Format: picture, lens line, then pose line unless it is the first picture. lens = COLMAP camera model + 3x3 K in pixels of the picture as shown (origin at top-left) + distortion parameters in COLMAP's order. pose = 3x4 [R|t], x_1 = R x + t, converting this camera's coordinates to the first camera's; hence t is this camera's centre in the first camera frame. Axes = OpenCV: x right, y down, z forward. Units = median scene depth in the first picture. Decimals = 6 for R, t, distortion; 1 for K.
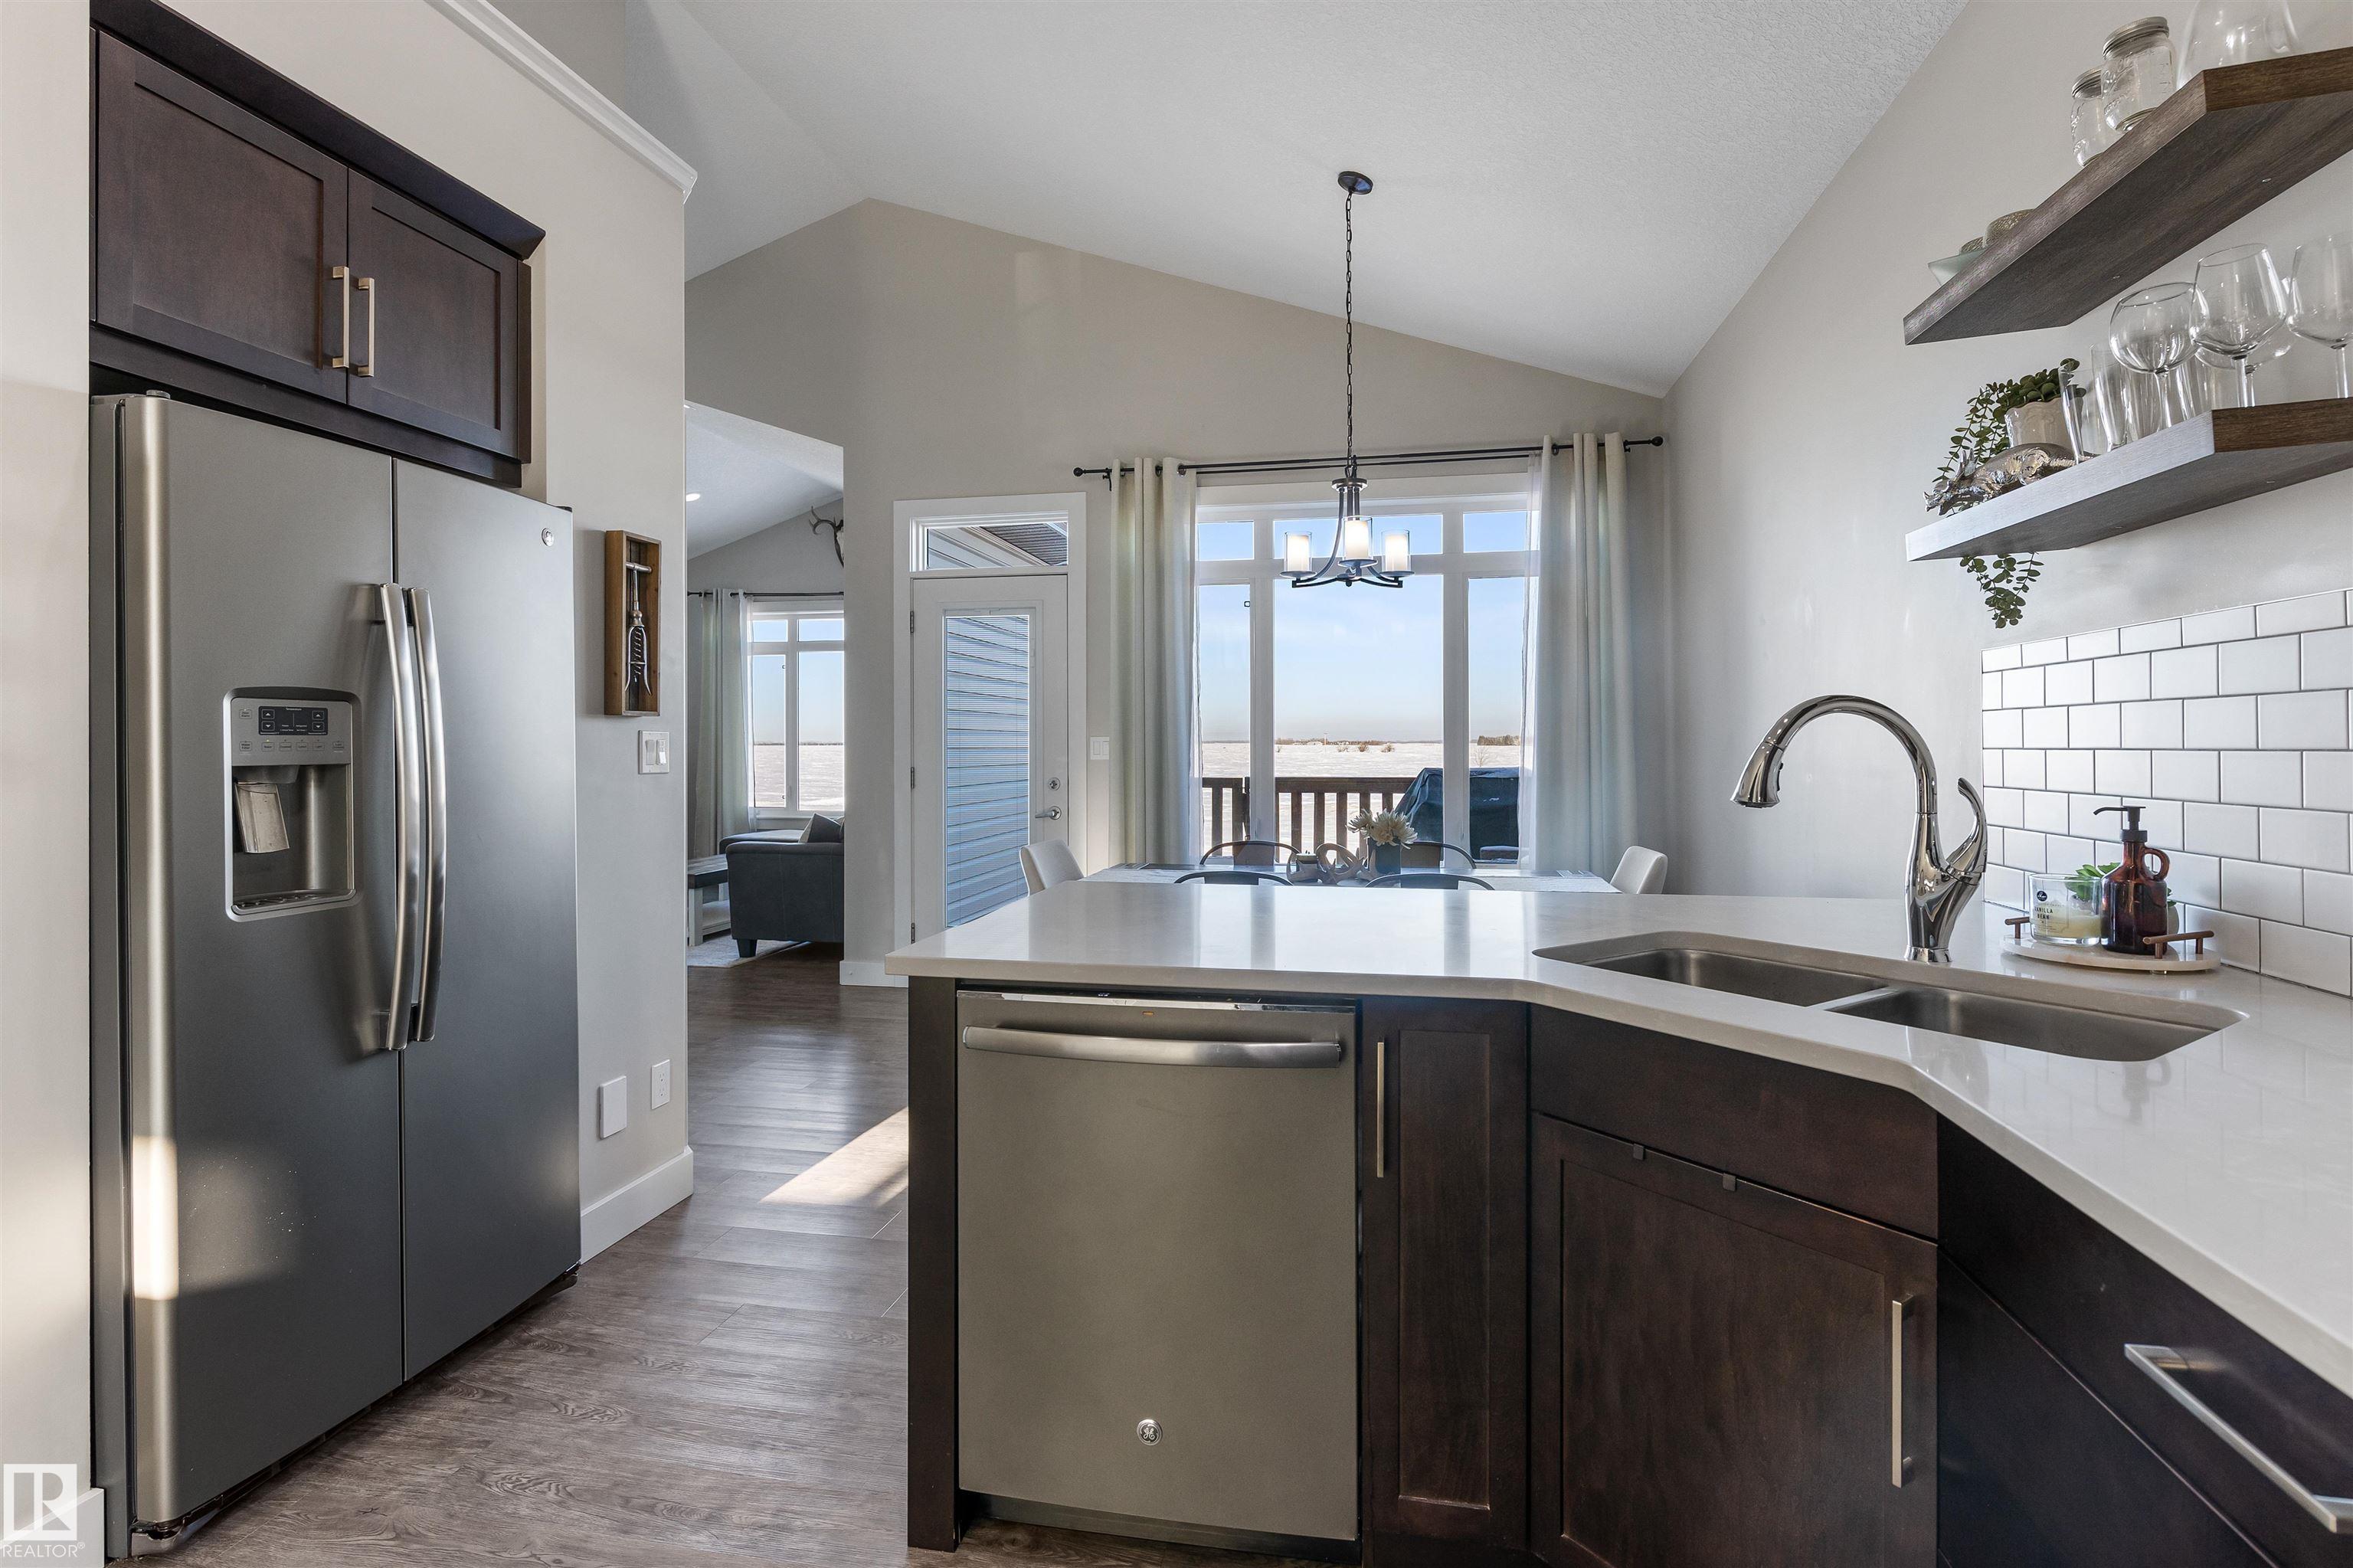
lens RADIAL K [[1120.7, 0, 1175.3], [0, 1120.7, 765.4], [0, 0, 1]] dist [0.000930, -0.000588]
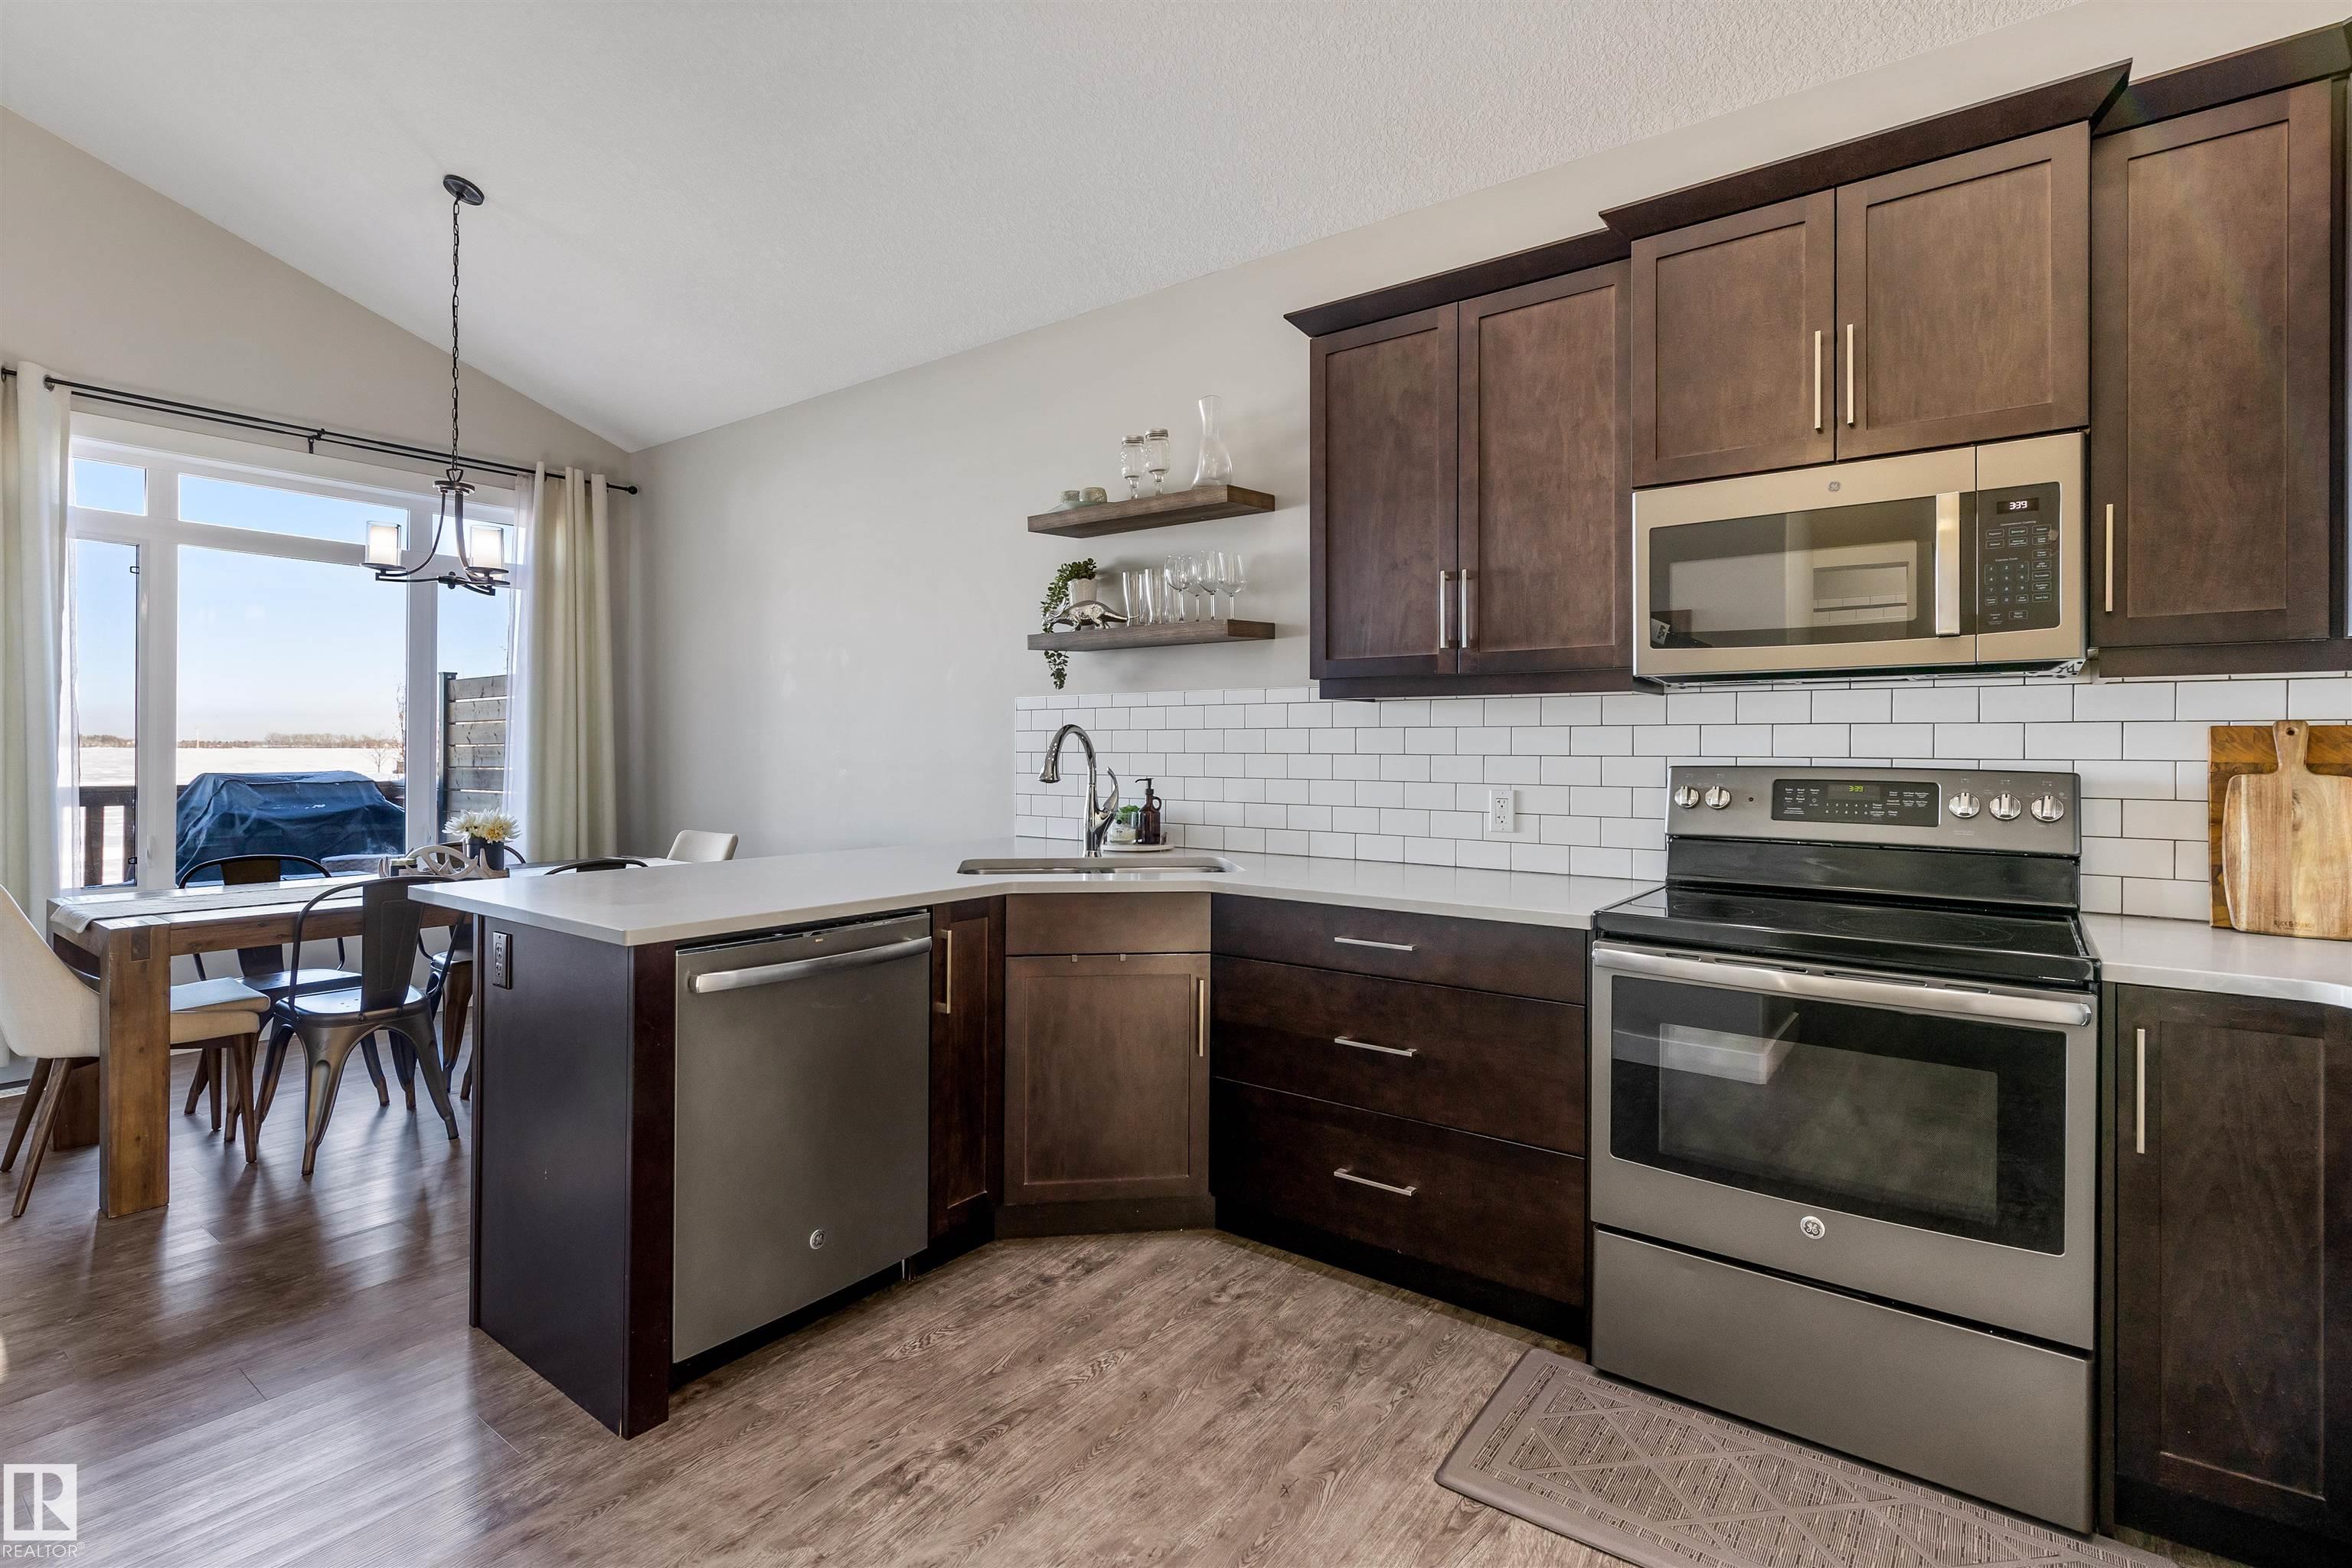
lens RADIAL K [[1106.2, 0, 1165.7], [0, 1106.2, 747.6], [0, 0, 1]] dist [-0.000083, 0.000170]
pose [[0.449368, 0.009924, 0.893291, -0.439683], [0.012385, 0.999773, -0.017337, 0.005841], [-0.893261, 0.018854, 0.449143, -0.003943]]
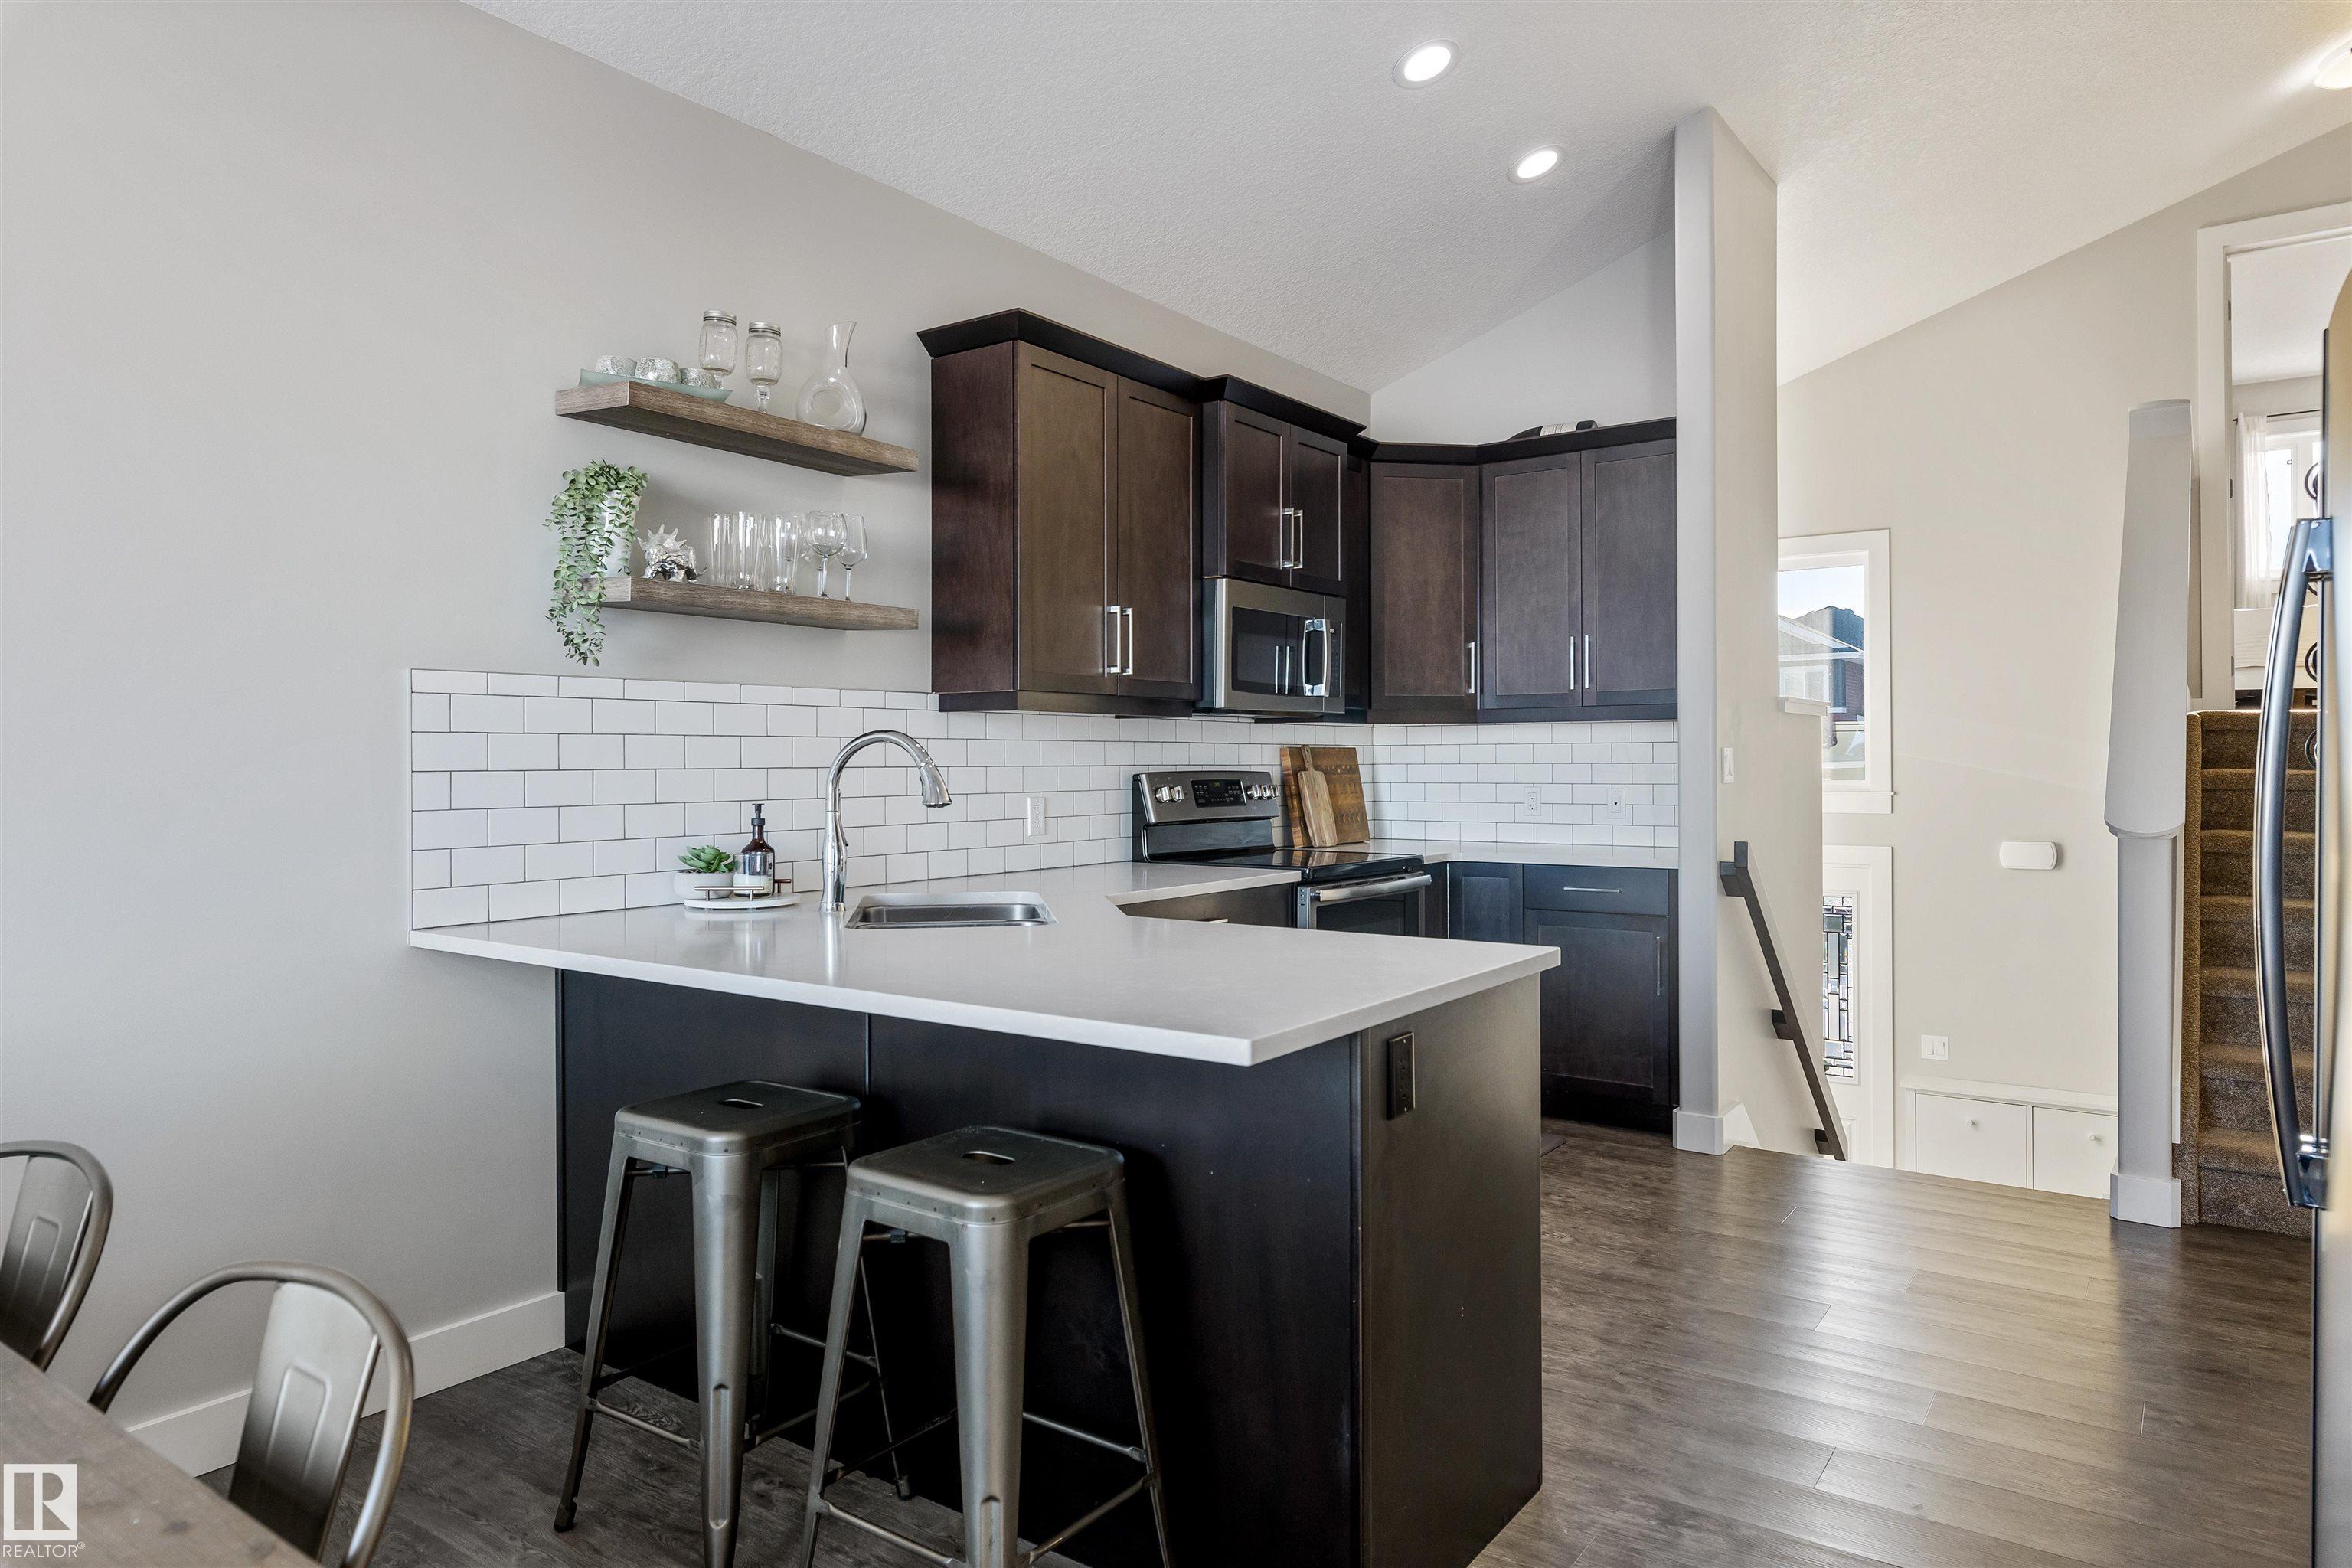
lens RADIAL K [[1445.5, 0, 1175.2], [0, 1445.5, 761.5], [0, 0, 1]] dist [-0.001994, -0.001400]
pose [[-0.904728, 0.010559, 0.425859, -0.227034], [0.019511, 0.999671, 0.016664, -0.018633], [-0.425543, 0.023385, -0.904636, 1.061413]]
